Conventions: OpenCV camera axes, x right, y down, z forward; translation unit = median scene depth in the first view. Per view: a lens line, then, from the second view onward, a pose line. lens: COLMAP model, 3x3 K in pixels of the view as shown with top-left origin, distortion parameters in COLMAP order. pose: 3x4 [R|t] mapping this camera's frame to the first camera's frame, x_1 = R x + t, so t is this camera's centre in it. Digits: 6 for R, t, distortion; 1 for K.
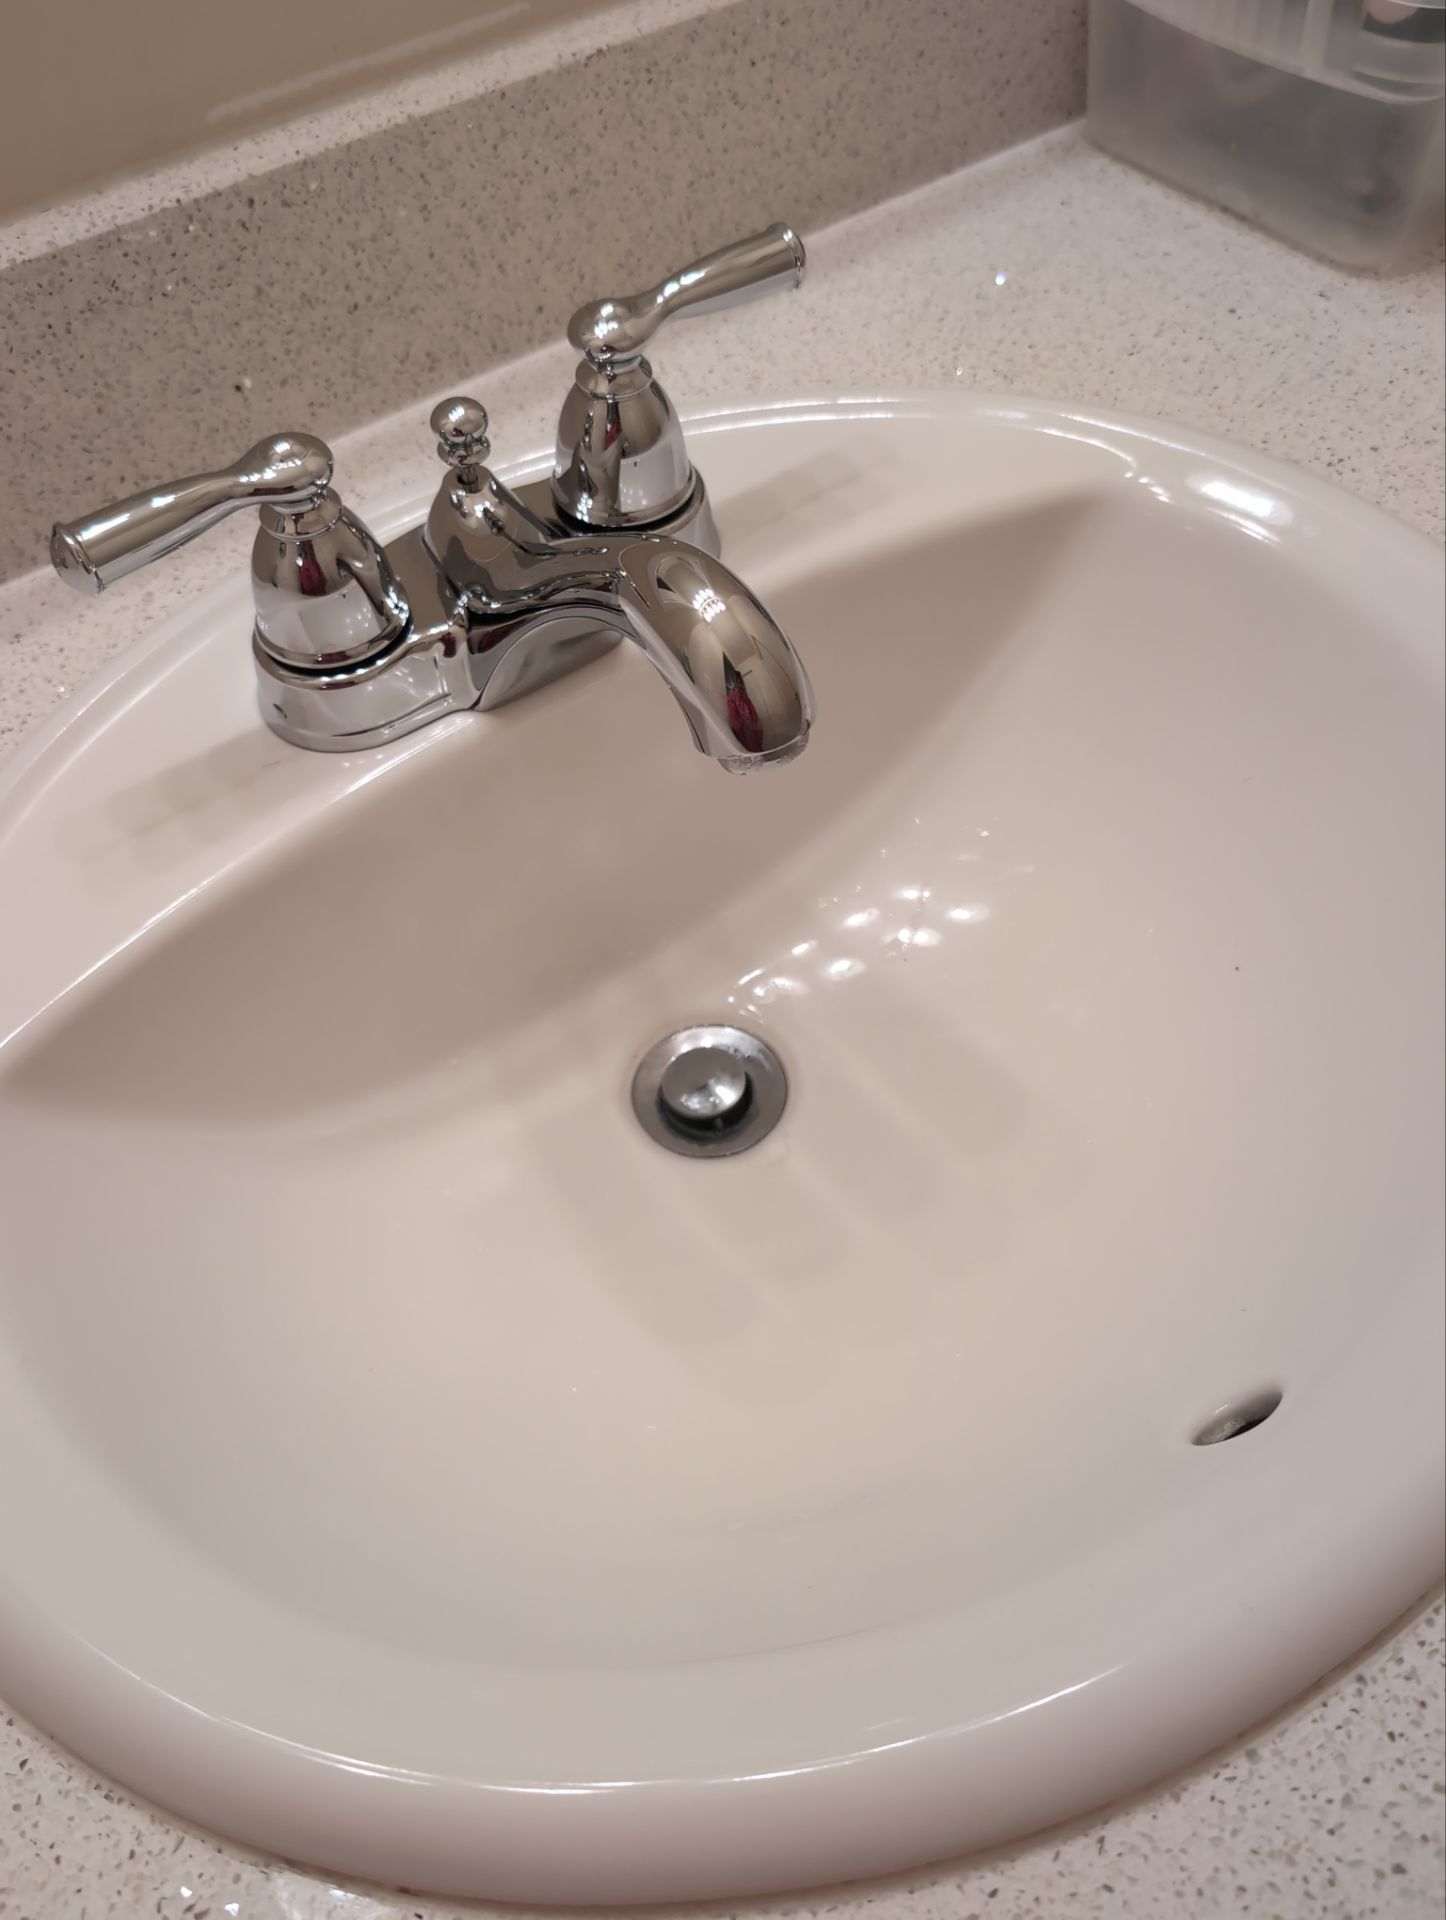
lens RADIAL K [[1757.0, 0, 725.2], [0, 1757.0, 958.5], [0, 0, 1]] dist [-0.012434, 0.000000]
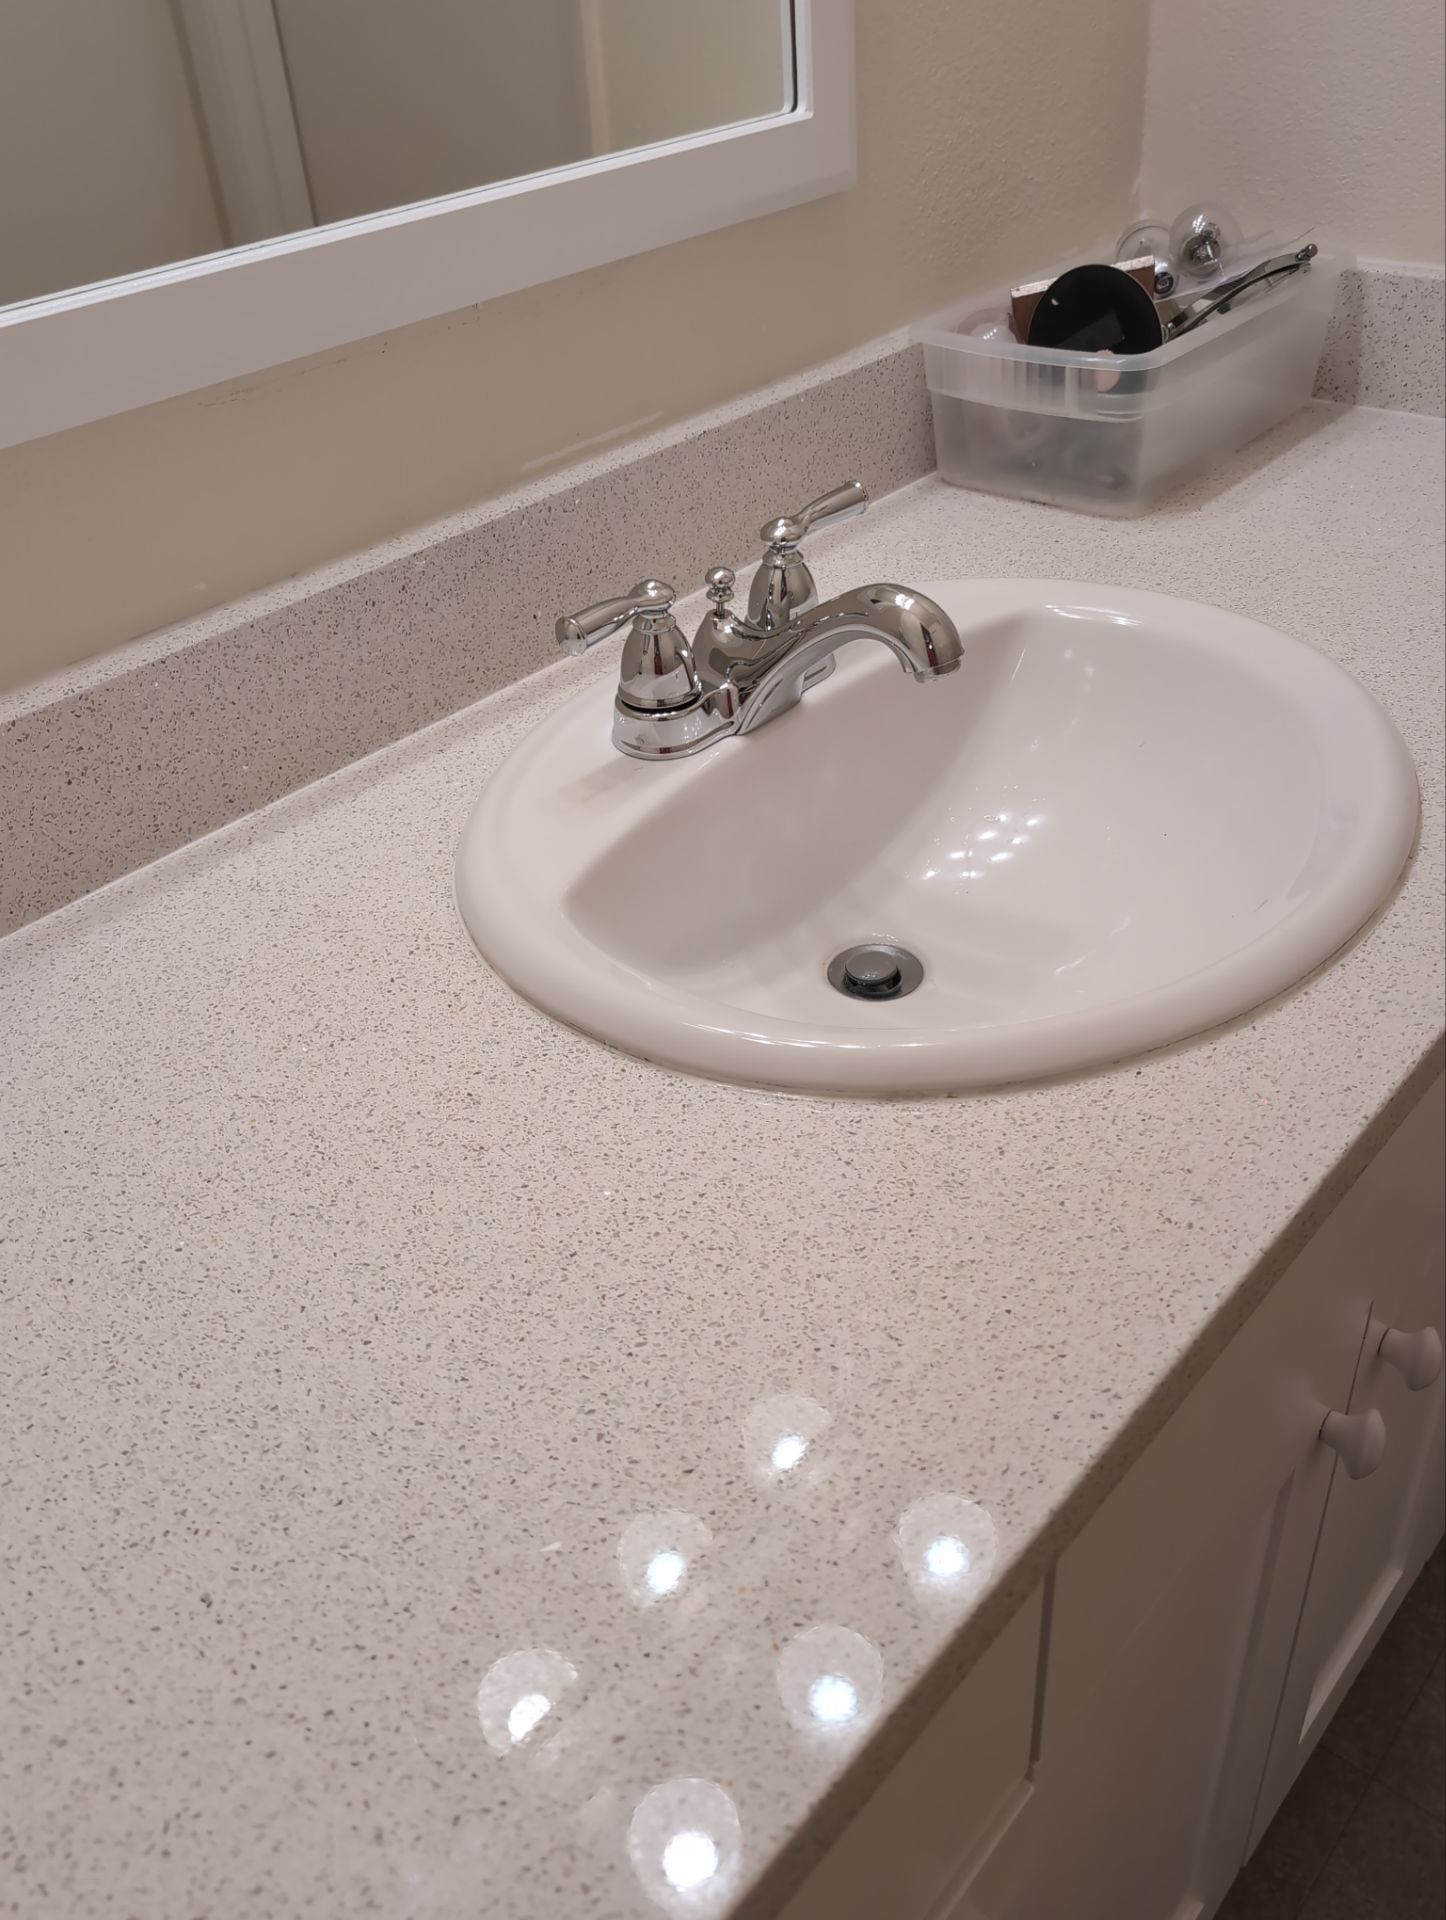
lens RADIAL K [[1757.0, 0, 719.4], [0, 1757.0, 958.9], [0, 0, 1]] dist [-0.012434, 0.000000]
pose [[0.976489, -0.132429, 0.170093, -0.442447], [0.176474, 0.944242, -0.277965, 0.509282], [-0.123798, 0.301447, 0.945412, -0.559843]]
